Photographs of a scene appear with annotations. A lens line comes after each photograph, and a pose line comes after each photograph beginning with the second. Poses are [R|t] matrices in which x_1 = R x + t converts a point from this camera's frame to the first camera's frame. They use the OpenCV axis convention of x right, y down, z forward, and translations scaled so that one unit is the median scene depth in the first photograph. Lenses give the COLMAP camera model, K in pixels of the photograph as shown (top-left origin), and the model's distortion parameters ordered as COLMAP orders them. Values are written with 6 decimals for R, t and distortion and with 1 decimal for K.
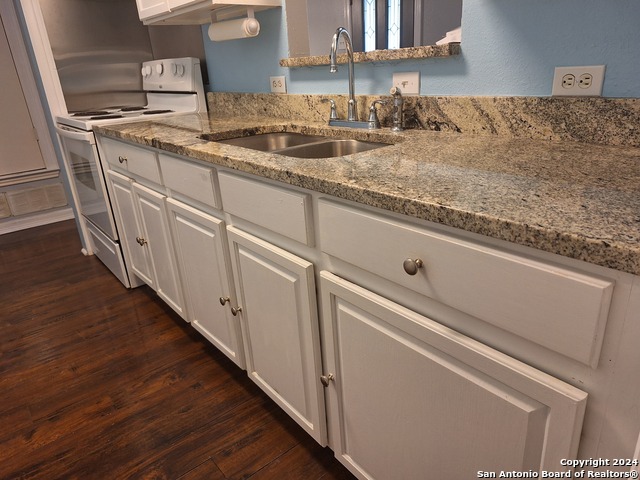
lens RADIAL K [[447.3, 0, 320.9], [0, 447.3, 238.7], [0, 0, 1]] dist [0.031977, -0.018205]
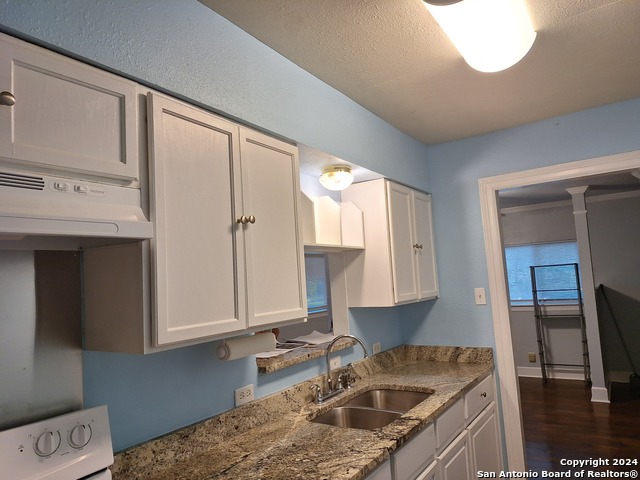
lens RADIAL K [[447.3, 0, 320.0], [0, 447.3, 240.0], [0, 0, 1]] dist [0.031977, -0.018205]
pose [[-0.289133, 0.165132, 0.942939, -0.680713], [0.418182, 0.907842, -0.030758, -0.337975], [-0.861119, 0.385427, -0.331542, 0.651504]]
